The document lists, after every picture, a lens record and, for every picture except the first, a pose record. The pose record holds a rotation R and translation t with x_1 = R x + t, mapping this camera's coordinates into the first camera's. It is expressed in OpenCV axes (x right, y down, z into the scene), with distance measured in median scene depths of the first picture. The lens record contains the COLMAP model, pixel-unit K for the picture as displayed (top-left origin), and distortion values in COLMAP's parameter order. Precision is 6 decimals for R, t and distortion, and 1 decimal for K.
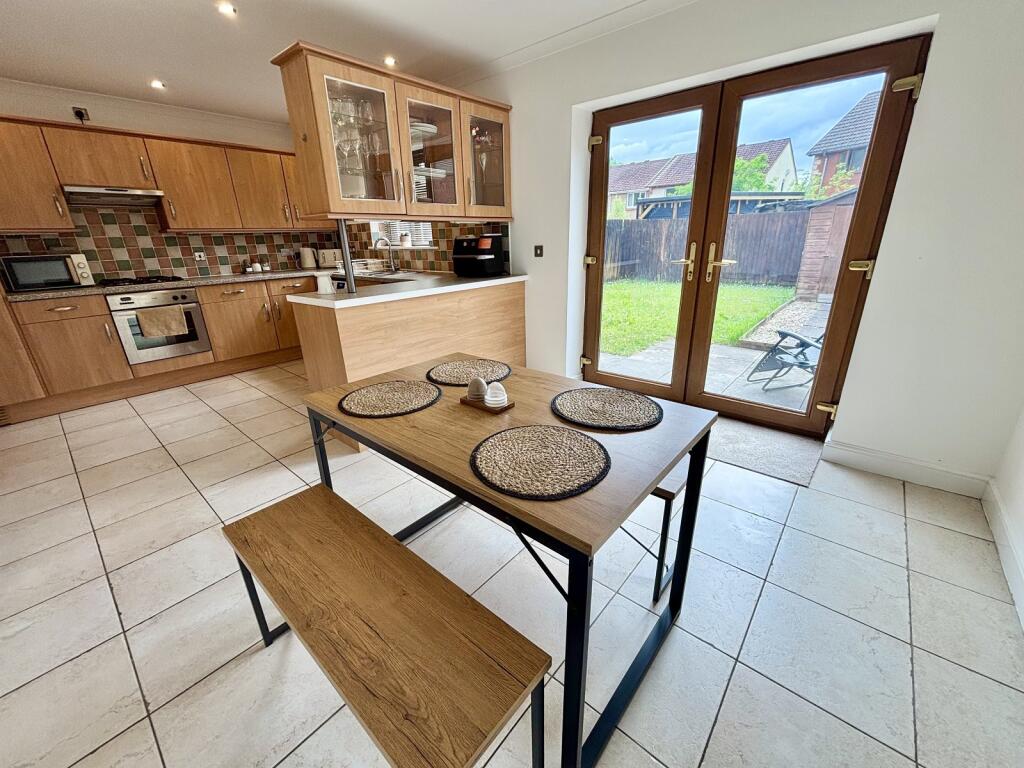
lens RADIAL K [[413.2, 0, 512.3], [0, 413.2, 384.7], [0, 0, 1]] dist [0.007003, 0.000329]
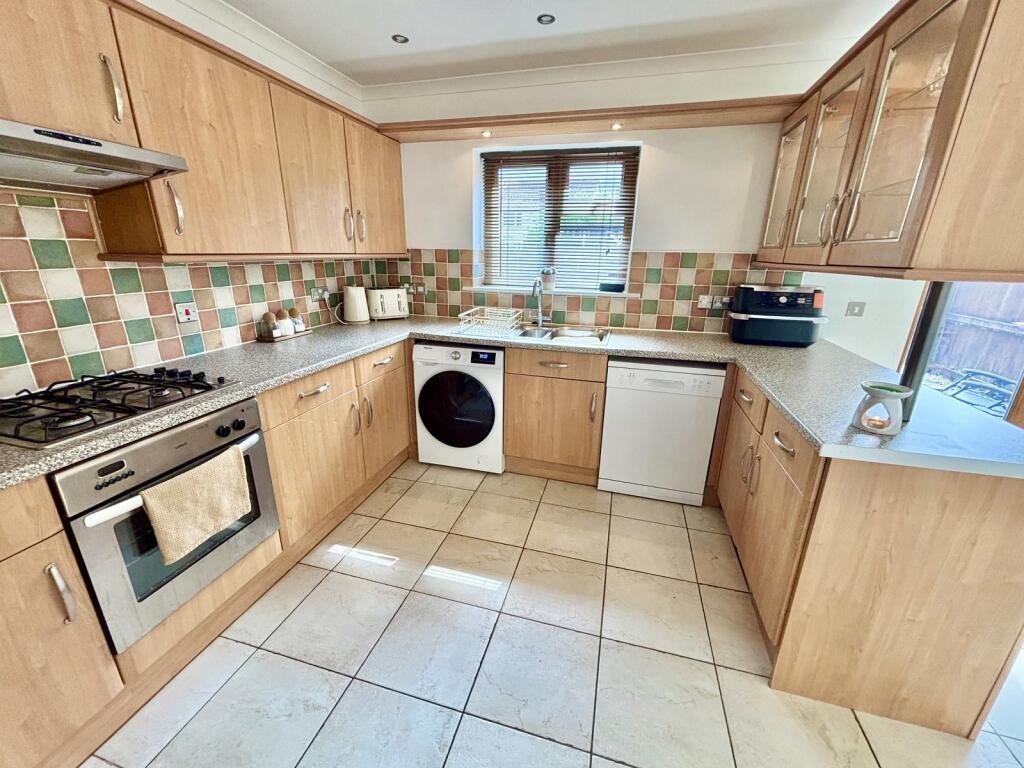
lens RADIAL K [[413.2, 0, 510.6], [0, 413.2, 385.7], [0, 0, 1]] dist [0.007003, 0.000329]
pose [[0.907090, -0.088348, 0.411561, -0.635098], [0.102990, 0.994591, -0.013487, -0.192002], [-0.408143, 0.054620, 0.911282, 0.466887]]
